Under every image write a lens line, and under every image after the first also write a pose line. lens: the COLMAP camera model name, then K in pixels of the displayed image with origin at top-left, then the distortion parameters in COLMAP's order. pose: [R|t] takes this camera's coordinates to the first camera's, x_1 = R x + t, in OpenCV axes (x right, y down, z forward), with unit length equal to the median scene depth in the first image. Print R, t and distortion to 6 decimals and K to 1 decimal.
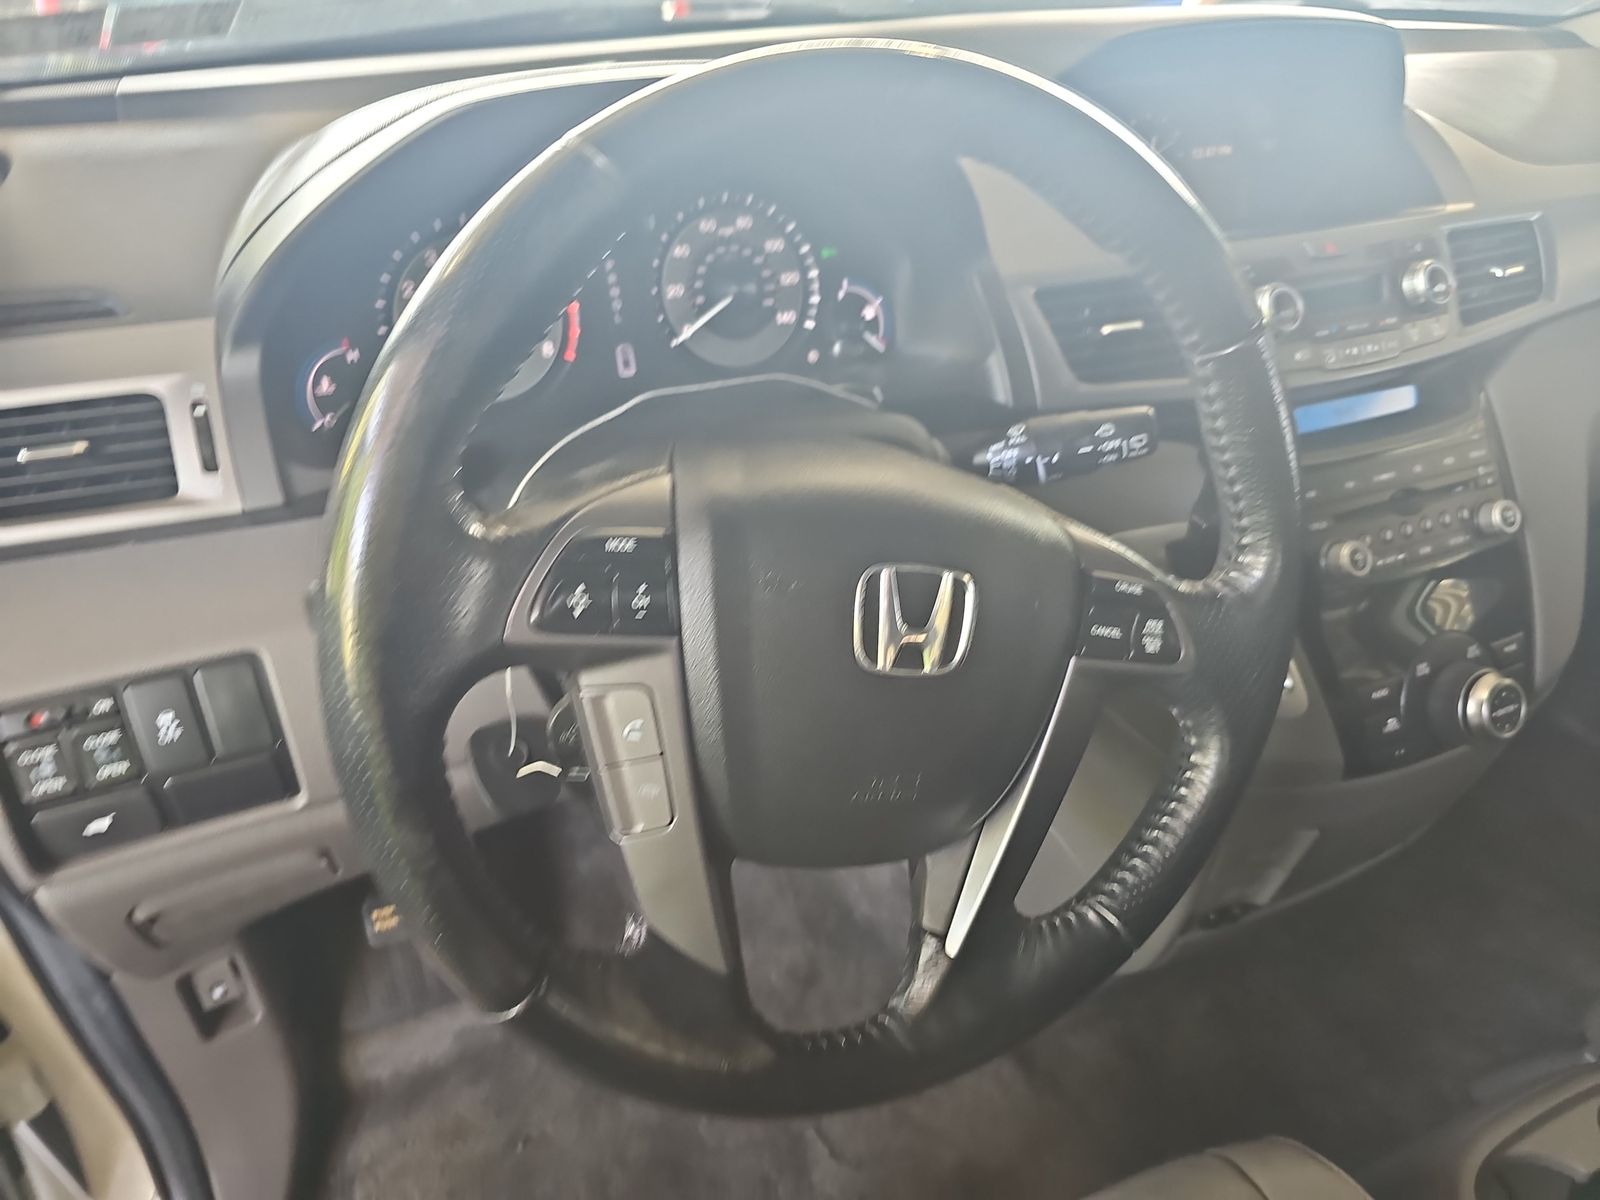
lens RADIAL K [[1041.5, 0, 810.5], [0, 1041.5, 607.1], [0, 0, 1]] dist [0.033909, -0.028637]
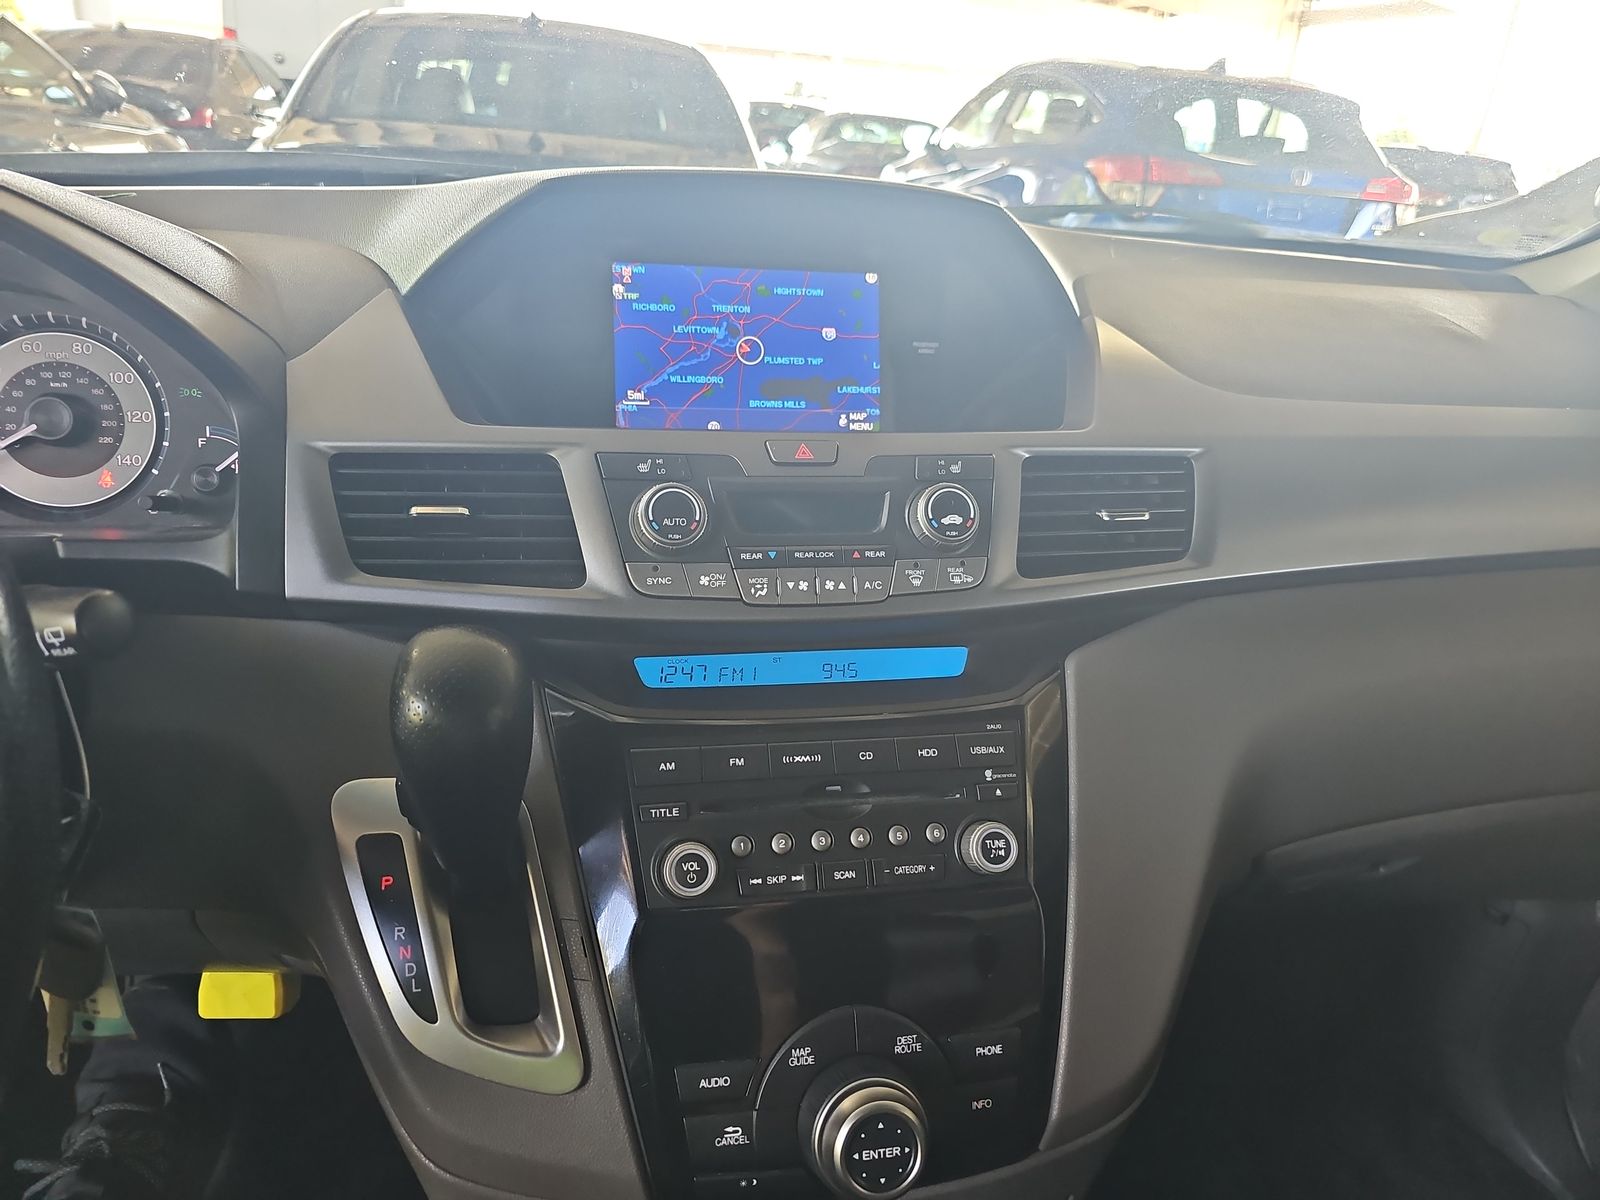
lens RADIAL K [[1041.5, 0, 796.0], [0, 1041.5, 595.2], [0, 0, 1]] dist [0.033909, -0.028637]
pose [[0.971954, 0.125473, -0.198904, 0.692324], [-0.164153, 0.967620, -0.191744, -0.099019], [0.168404, 0.219017, 0.961078, 0.303768]]
